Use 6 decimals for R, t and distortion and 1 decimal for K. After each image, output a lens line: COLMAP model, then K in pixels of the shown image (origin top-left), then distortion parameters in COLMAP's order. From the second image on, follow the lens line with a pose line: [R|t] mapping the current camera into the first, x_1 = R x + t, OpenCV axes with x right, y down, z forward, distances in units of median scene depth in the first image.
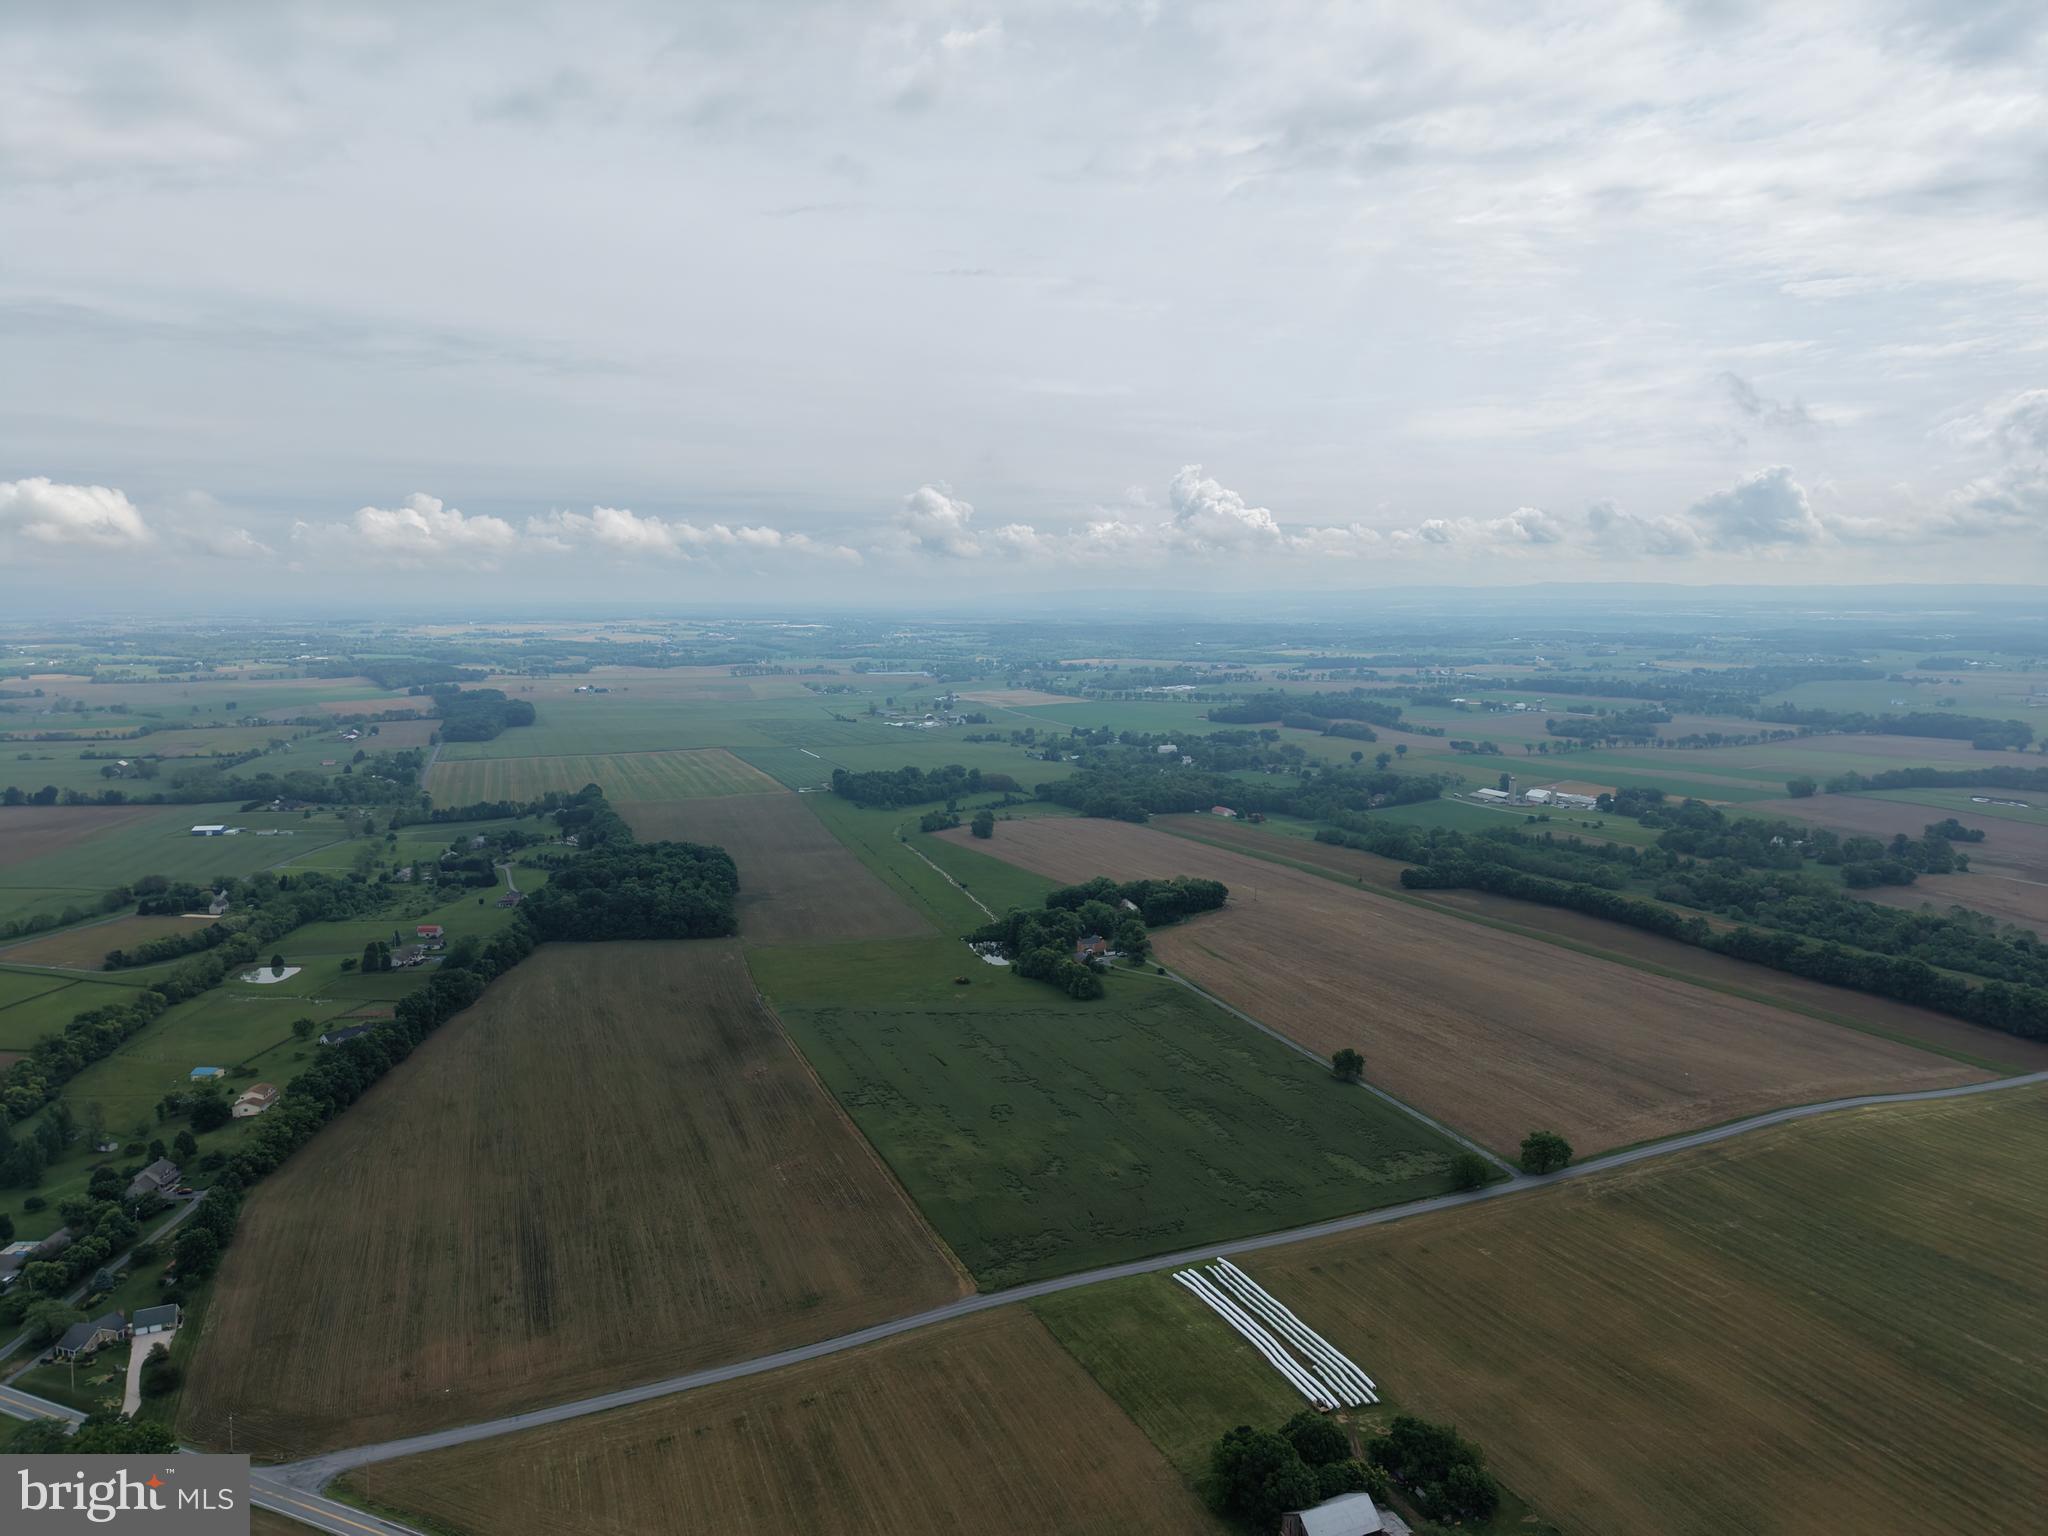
lens RADIAL K [[1379.5, 0, 1027.0], [0, 1379.5, 777.7], [0, 0, 1]] dist [0.023115, -0.026113]
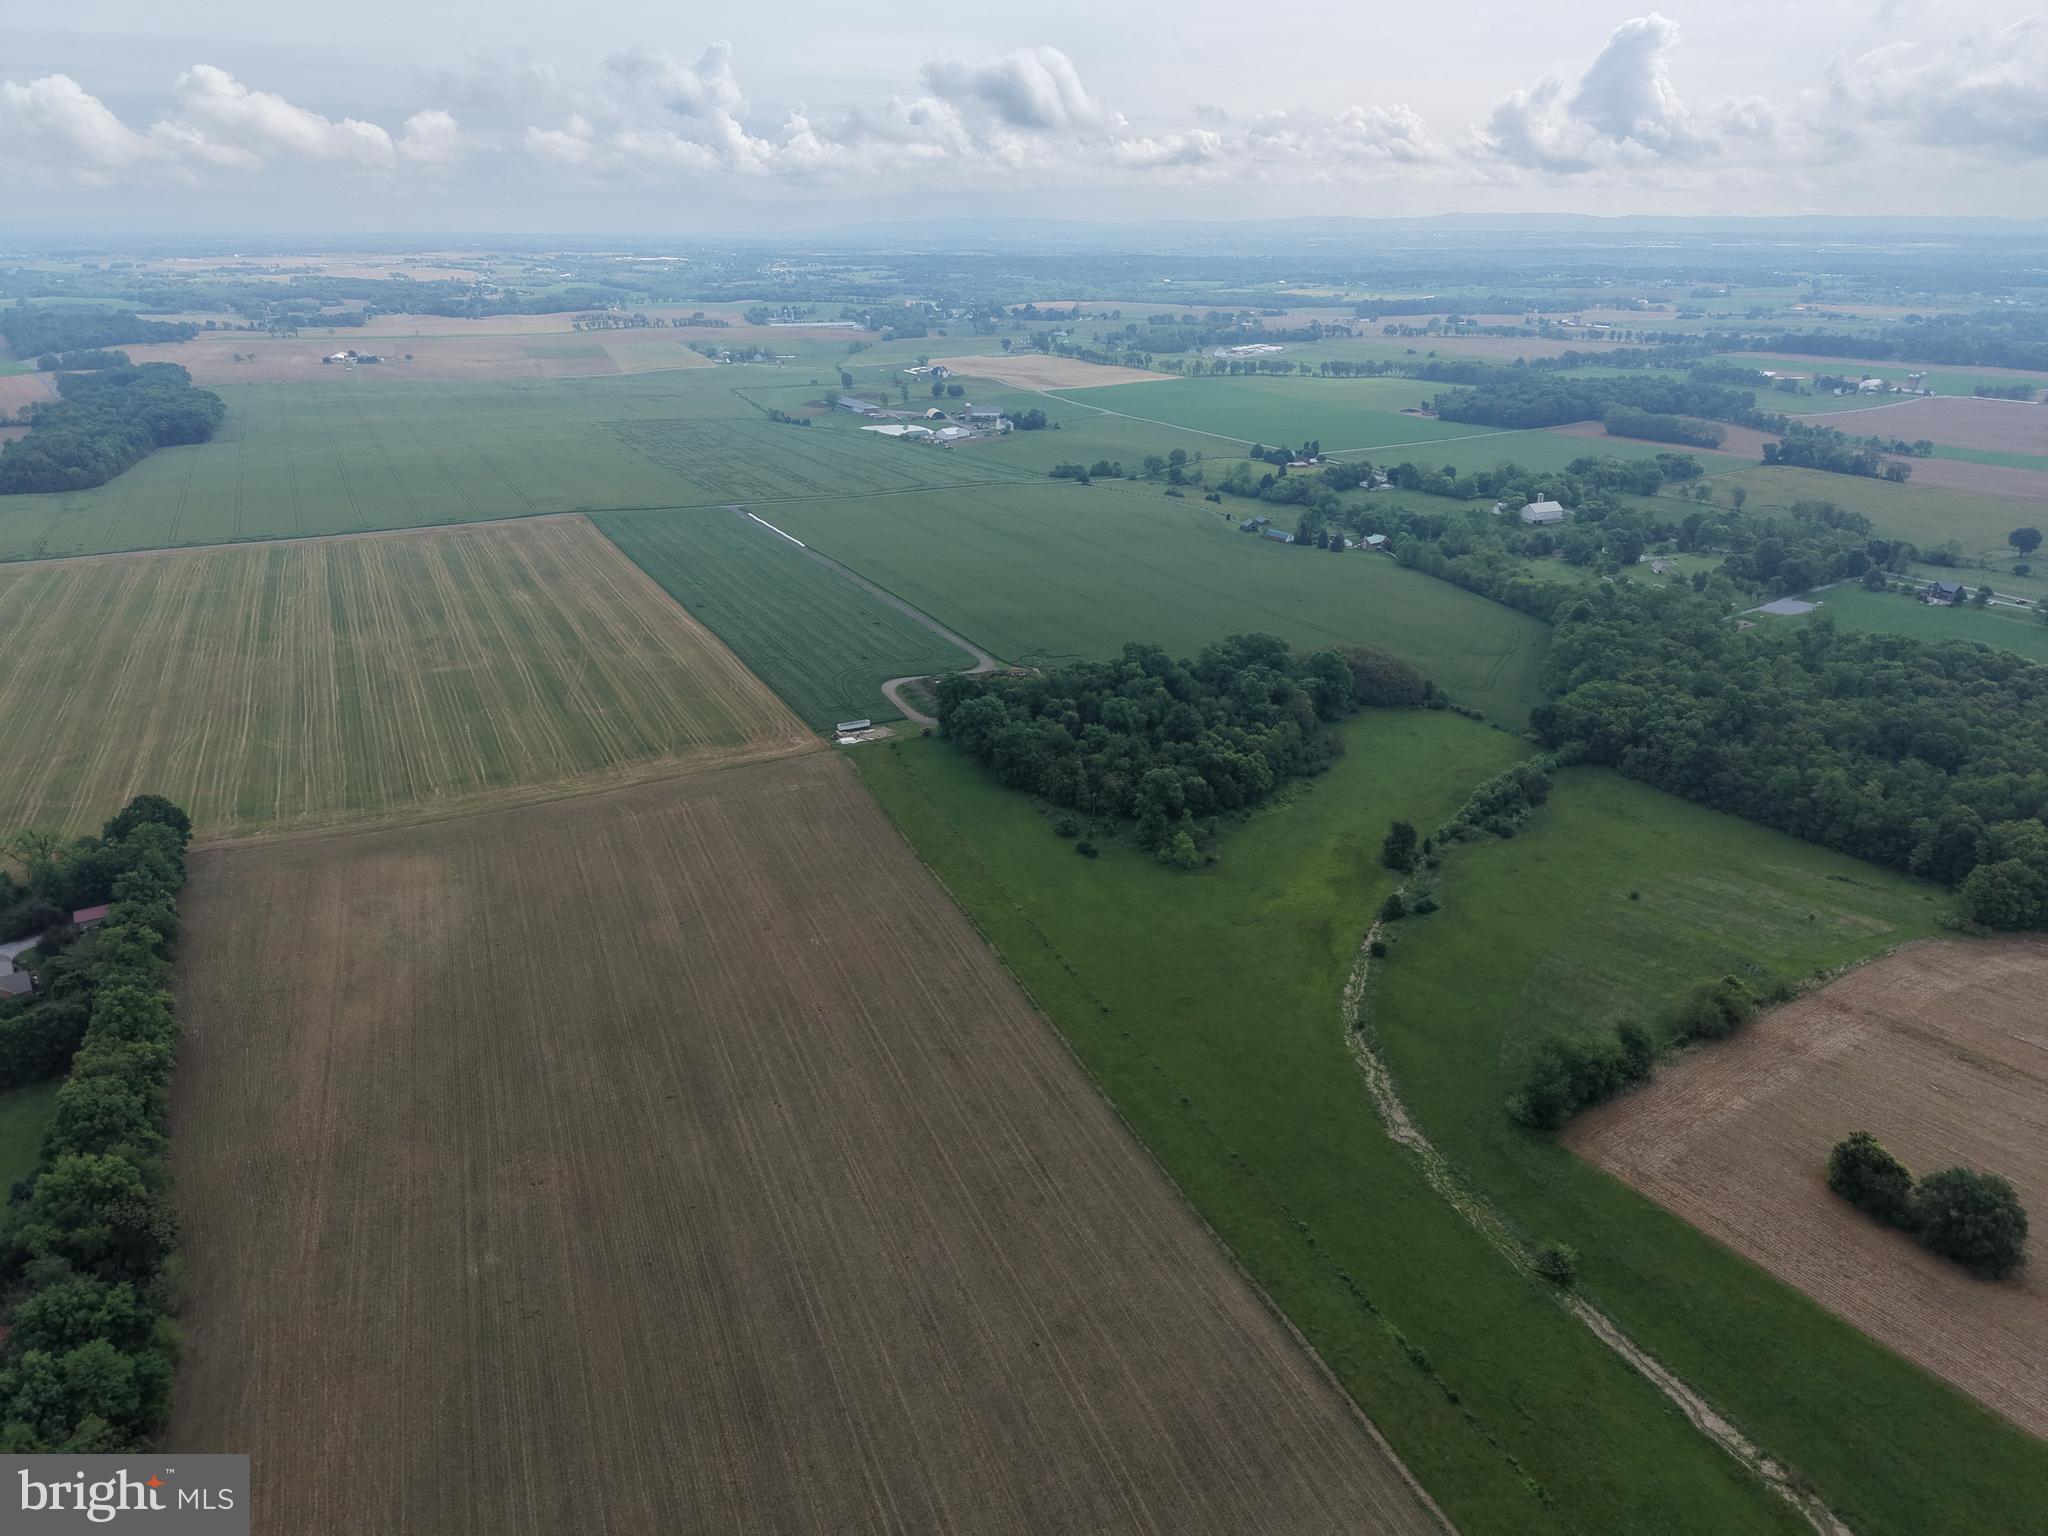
lens RADIAL K [[1379.5, 0, 1036.4], [0, 1379.5, 761.3], [0, 0, 1]] dist [0.023115, -0.026113]
pose [[0.994872, -0.034708, 0.095004, -0.199087], [0.011437, 0.971858, 0.235288, -0.085450], [-0.100497, -0.232995, 0.967271, 0.890141]]
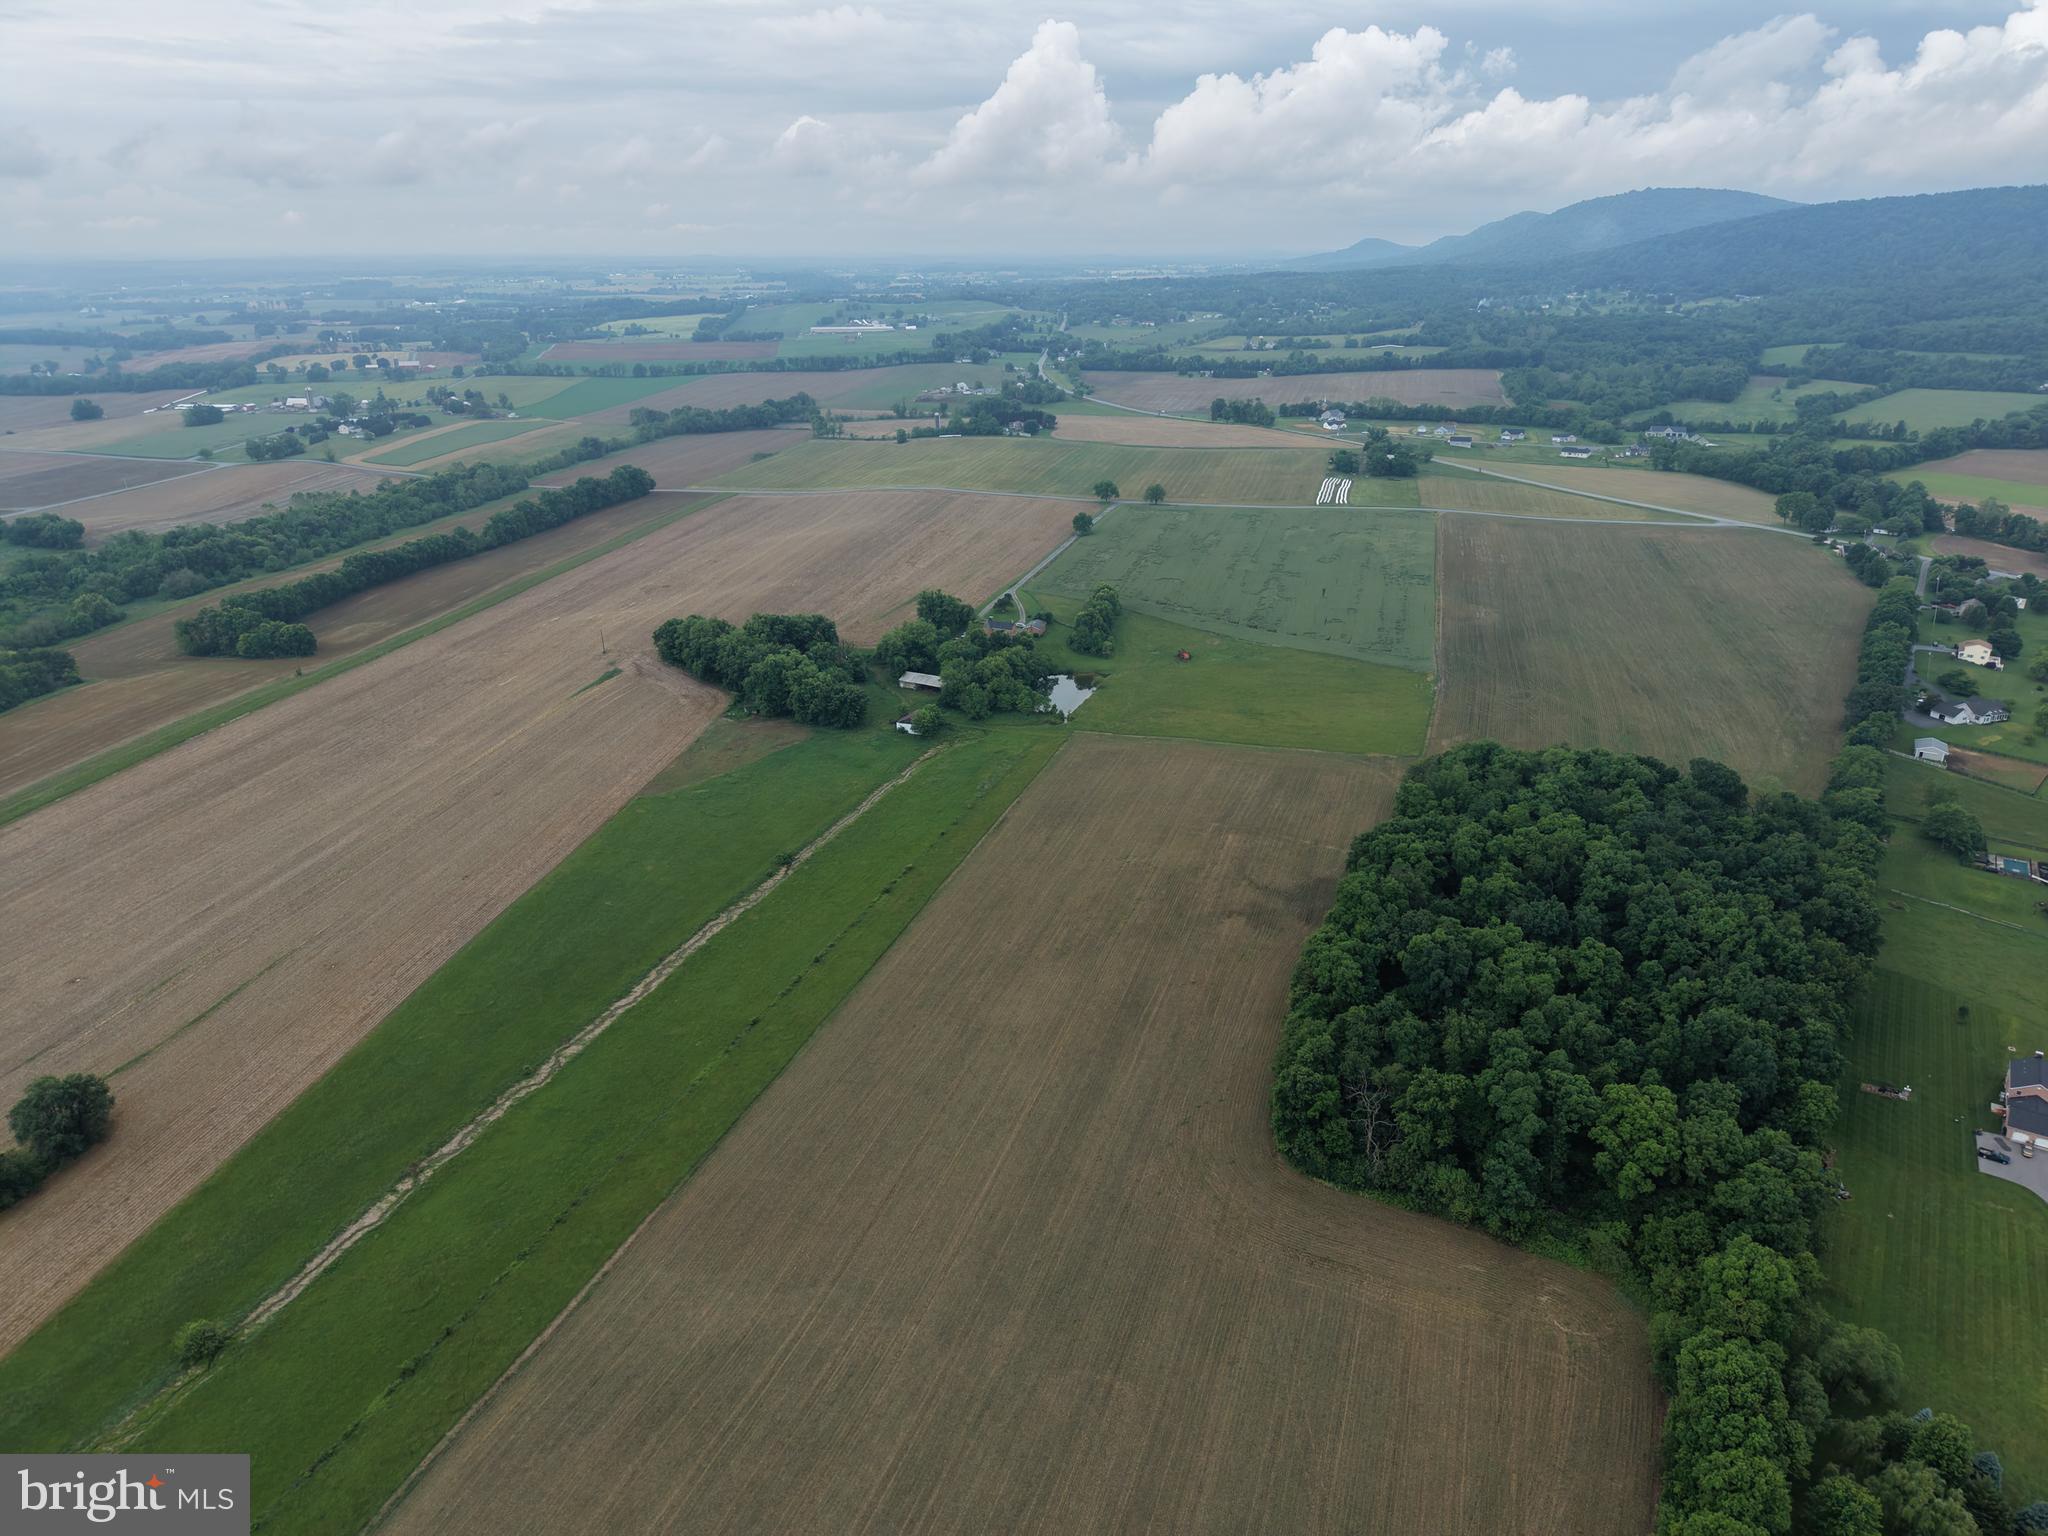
lens RADIAL K [[1379.5, 0, 1031.5], [0, 1379.5, 768.2], [0, 0, 1]] dist [0.023115, -0.026113]
pose [[-0.806877, -0.209083, 0.552480, -0.300519], [0.079641, 0.888223, 0.452457, -0.115270], [-0.585327, 0.409077, -0.700035, 1.132510]]
